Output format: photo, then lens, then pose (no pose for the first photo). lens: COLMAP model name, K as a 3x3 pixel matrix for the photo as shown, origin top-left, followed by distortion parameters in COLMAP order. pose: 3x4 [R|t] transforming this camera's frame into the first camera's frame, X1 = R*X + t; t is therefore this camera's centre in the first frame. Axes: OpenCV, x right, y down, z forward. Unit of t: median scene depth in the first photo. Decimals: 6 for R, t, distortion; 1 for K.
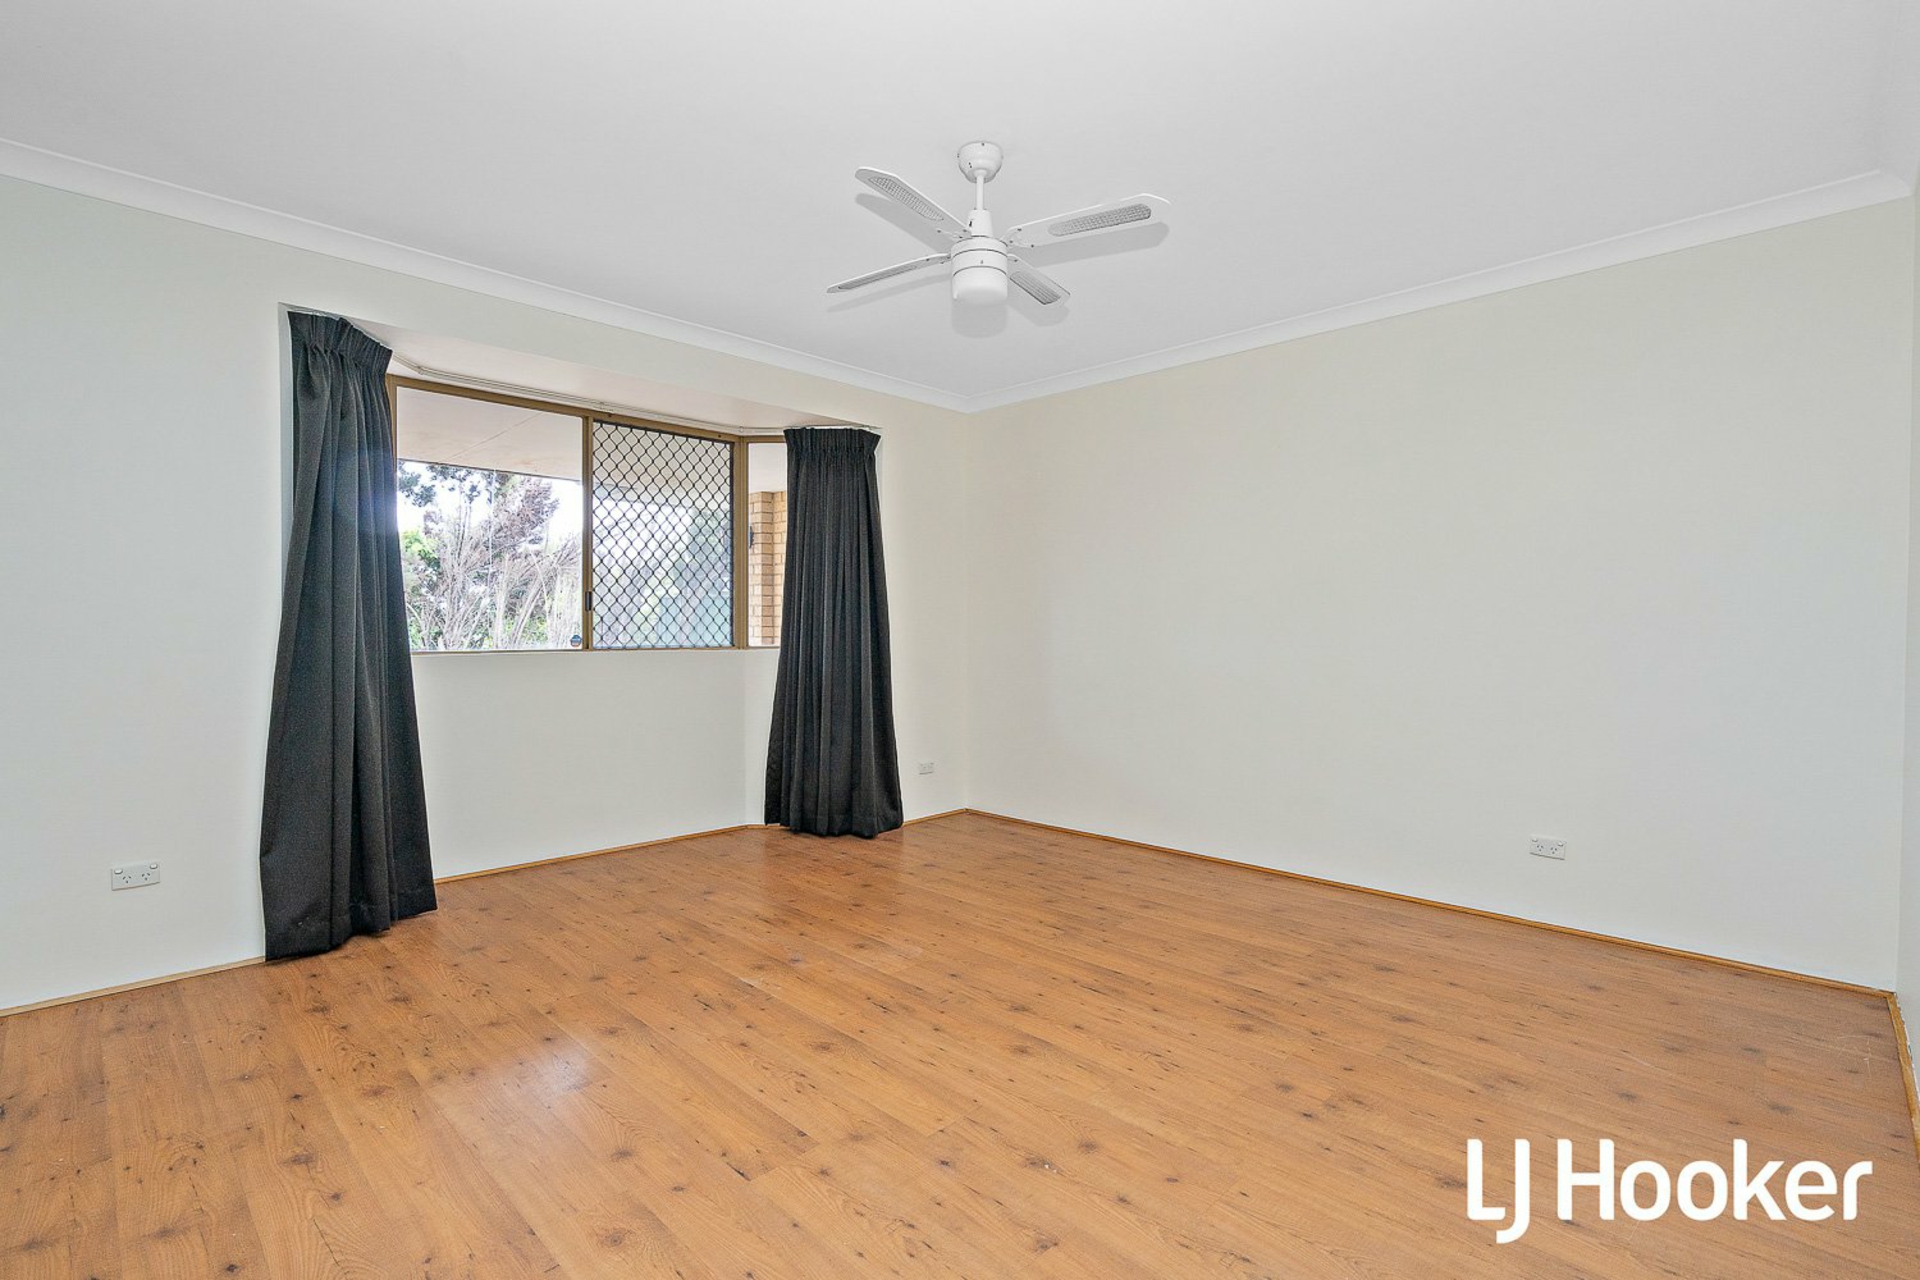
lens RADIAL K [[876.0, 0, 954.7], [0, 876.0, 639.2], [0, 0, 1]] dist [-0.007232, 0.003849]
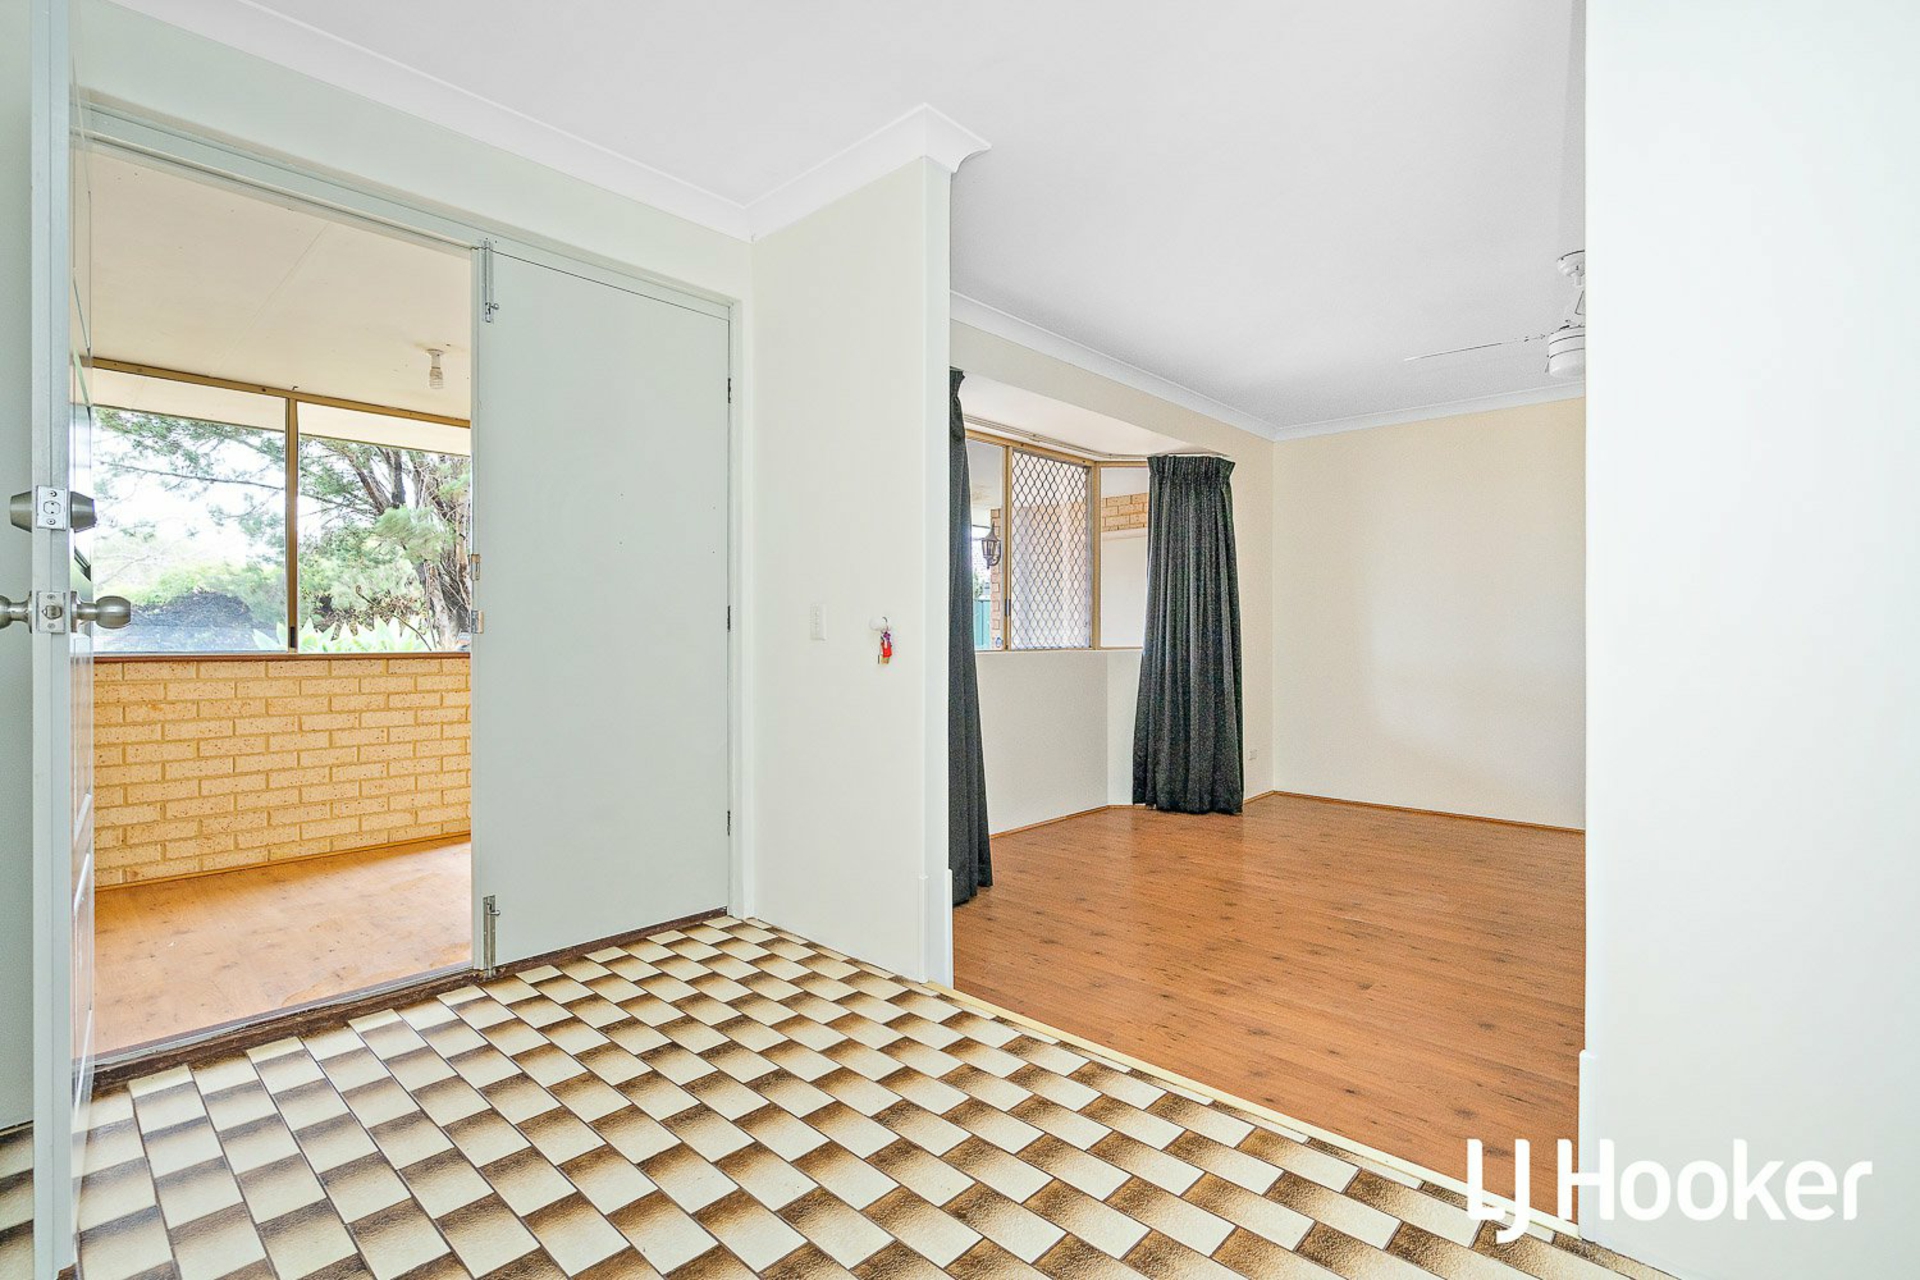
lens RADIAL K [[876.0, 0, 949.5], [0, 876.0, 645.8], [0, 0, 1]] dist [-0.007232, 0.003849]
pose [[0.999657, -0.003062, 0.025994, -0.783717], [0.002783, 0.999938, 0.010752, -0.011345], [-0.026025, -0.010676, 0.999604, -0.210461]]
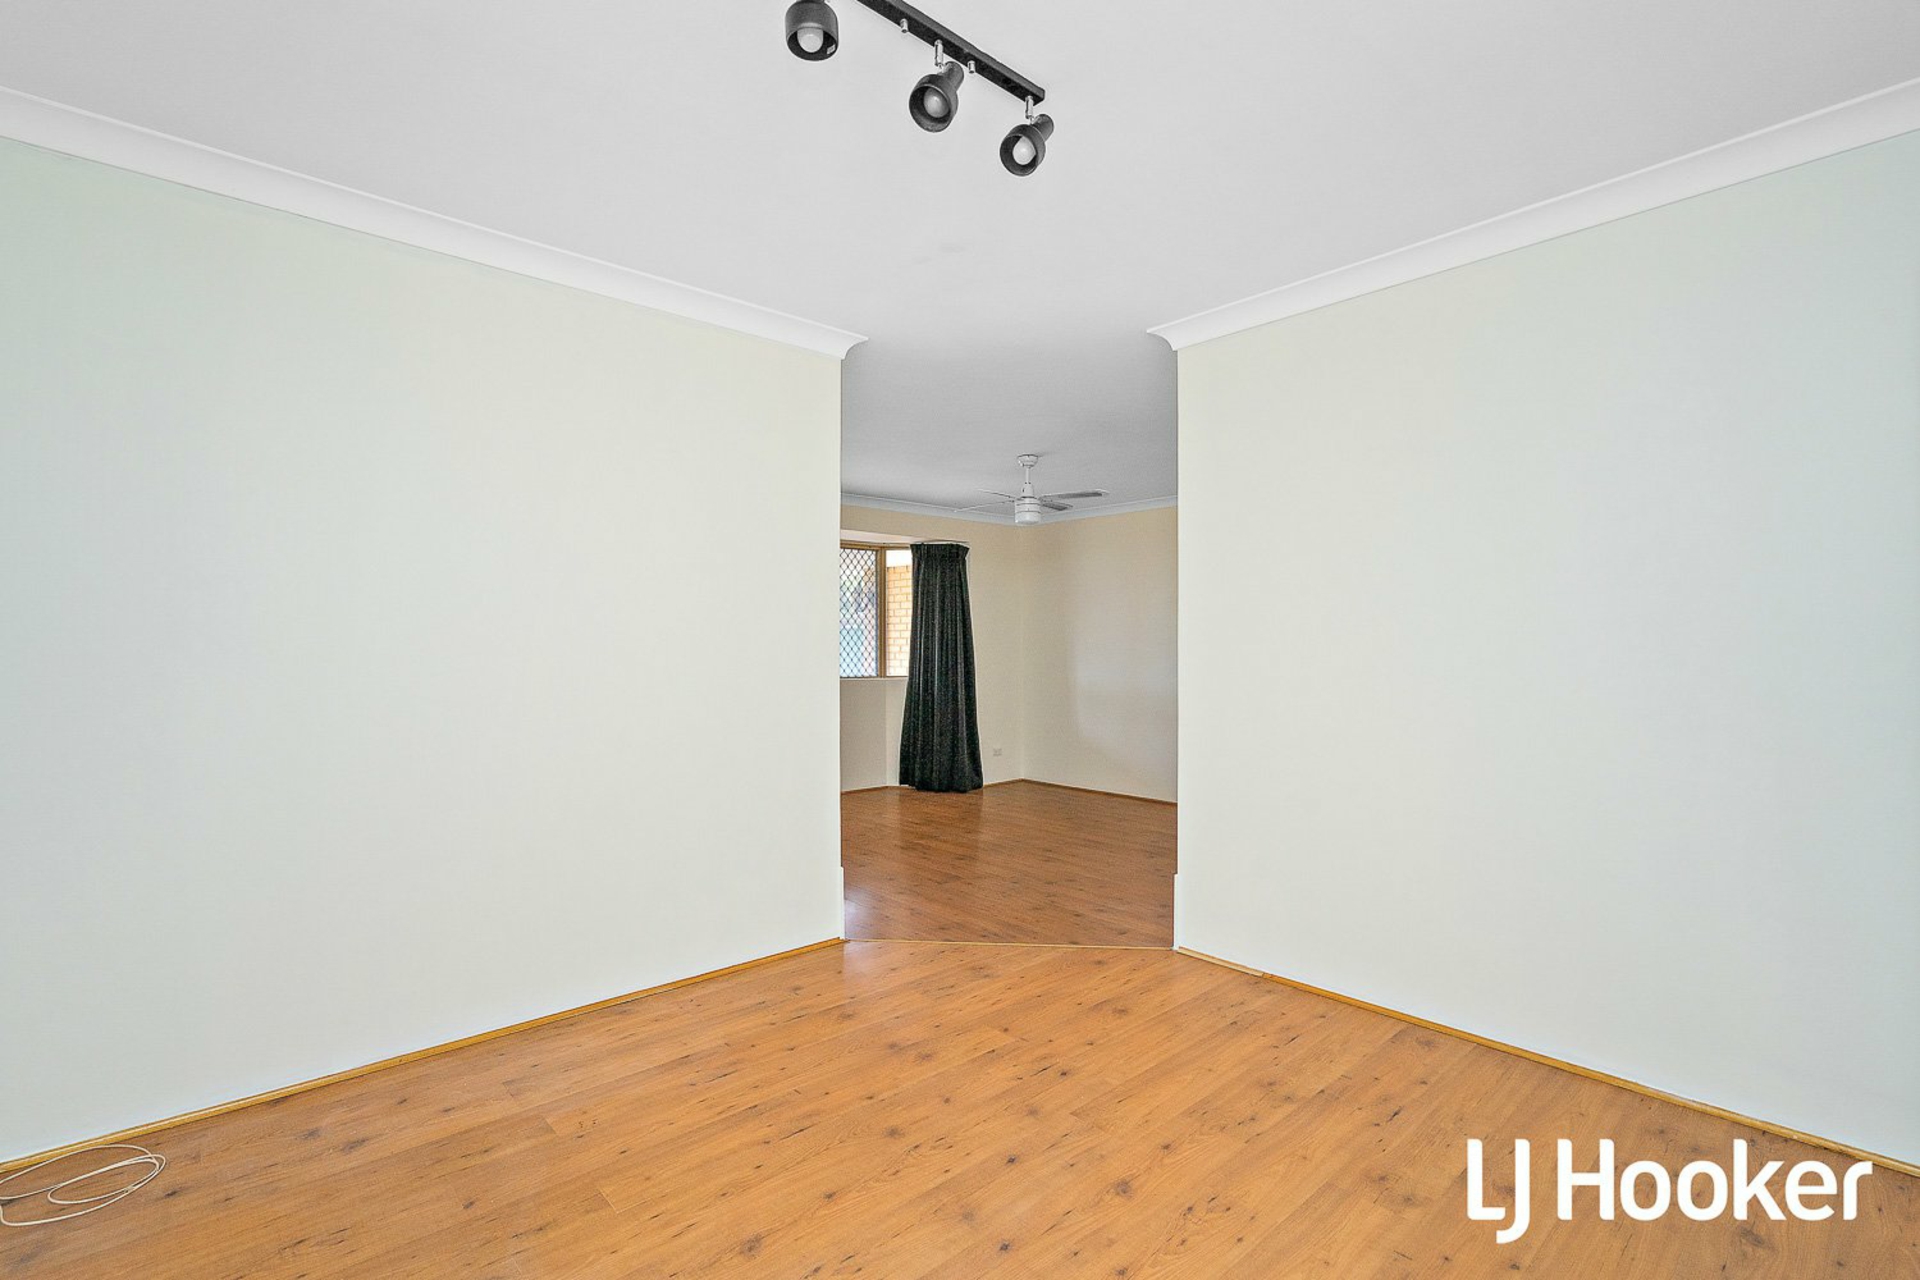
lens RADIAL K [[876.0, 0, 962.7], [0, 876.0, 629.2], [0, 0, 1]] dist [-0.007232, 0.003849]
pose [[0.998493, -0.005001, -0.054643, -0.012245], [0.003549, 0.999639, -0.026638, -0.057917], [0.054756, 0.026404, 0.998151, -1.025267]]
